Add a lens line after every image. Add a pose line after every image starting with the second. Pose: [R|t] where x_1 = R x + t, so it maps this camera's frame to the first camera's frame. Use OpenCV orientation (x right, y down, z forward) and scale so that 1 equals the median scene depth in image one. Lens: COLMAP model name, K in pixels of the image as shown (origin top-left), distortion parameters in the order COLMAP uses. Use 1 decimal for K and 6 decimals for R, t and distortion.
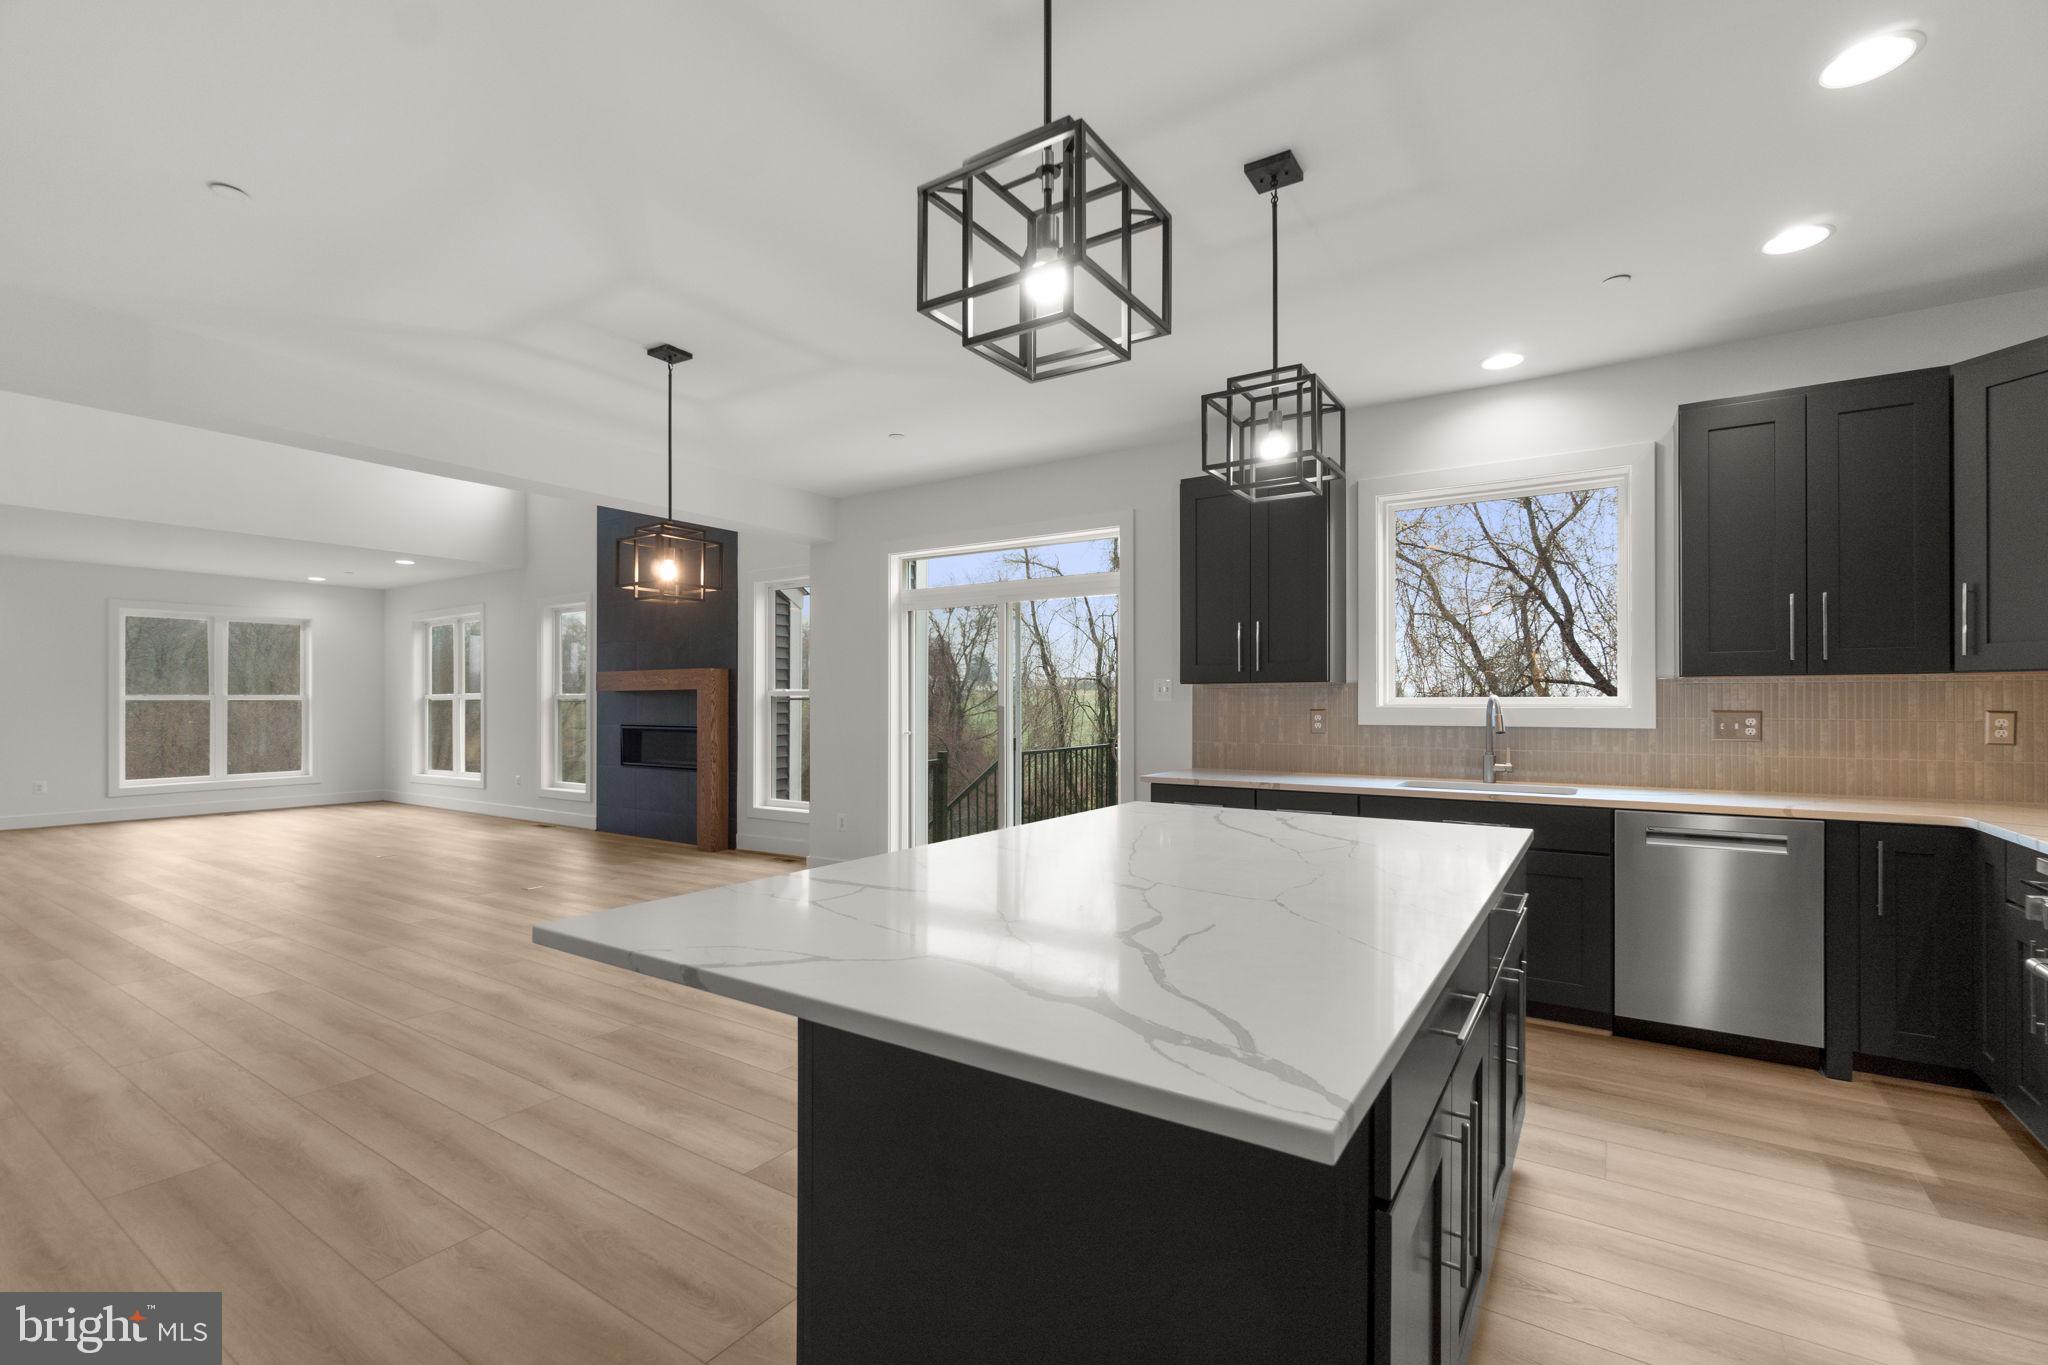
lens RADIAL K [[882.7, 0, 1031.5], [0, 882.7, 701.9], [0, 0, 1]] dist [-0.003653, -0.000264]
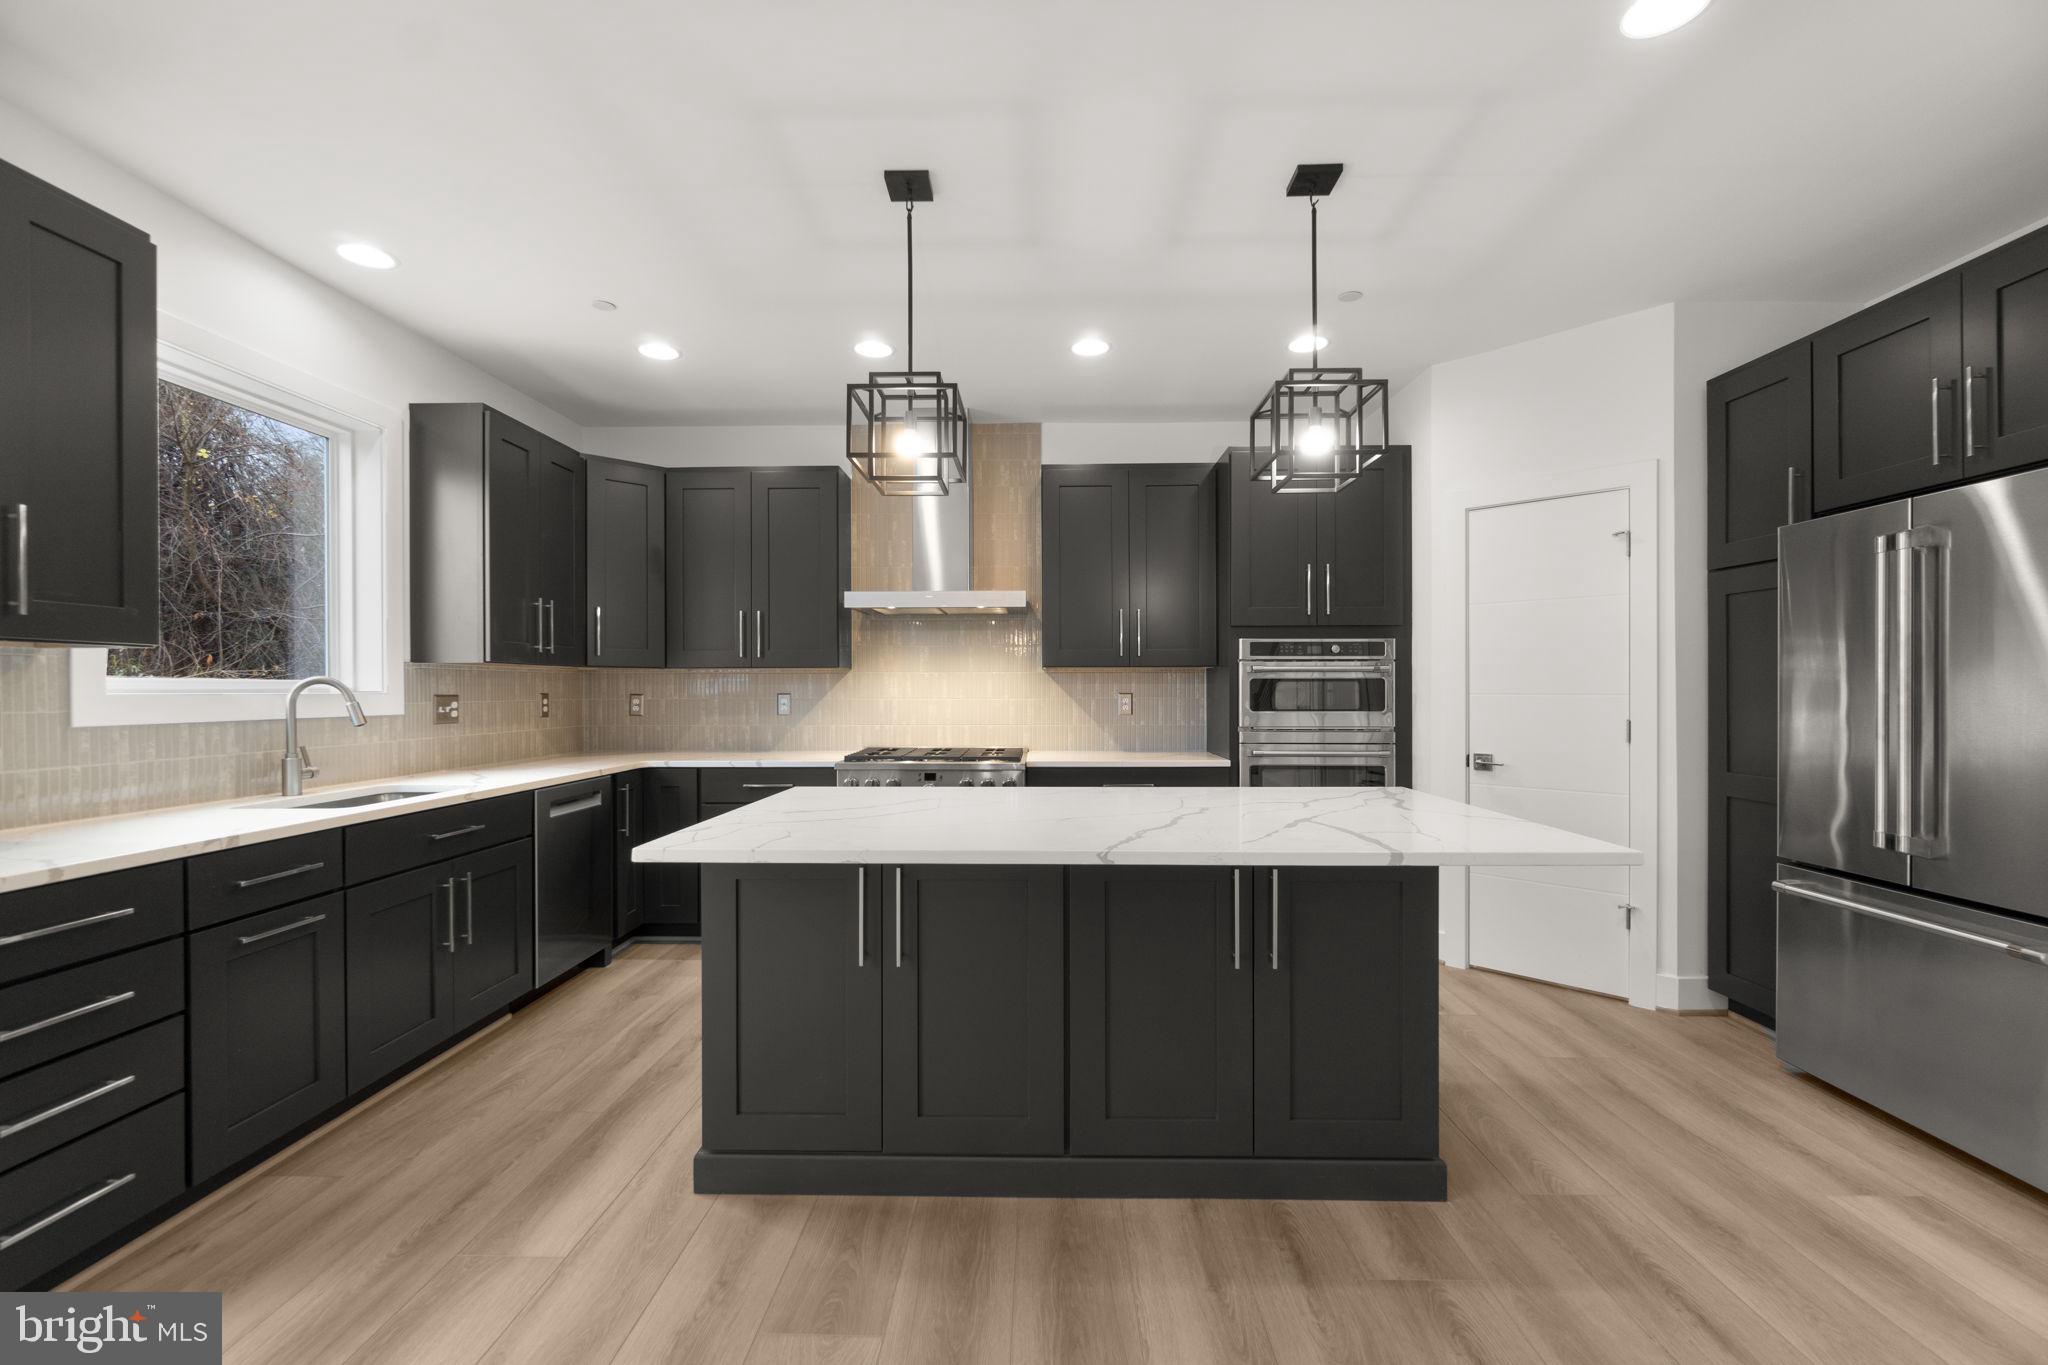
lens RADIAL K [[882.7, 0, 1024.8], [0, 882.7, 689.9], [0, 0, 1]] dist [-0.003653, -0.000264]
pose [[-0.532083, -0.000125, 0.846692, -0.522025], [0.000014, 1.000000, 0.000156, 0.004239], [-0.846692, 0.000095, -0.532083, 1.068708]]
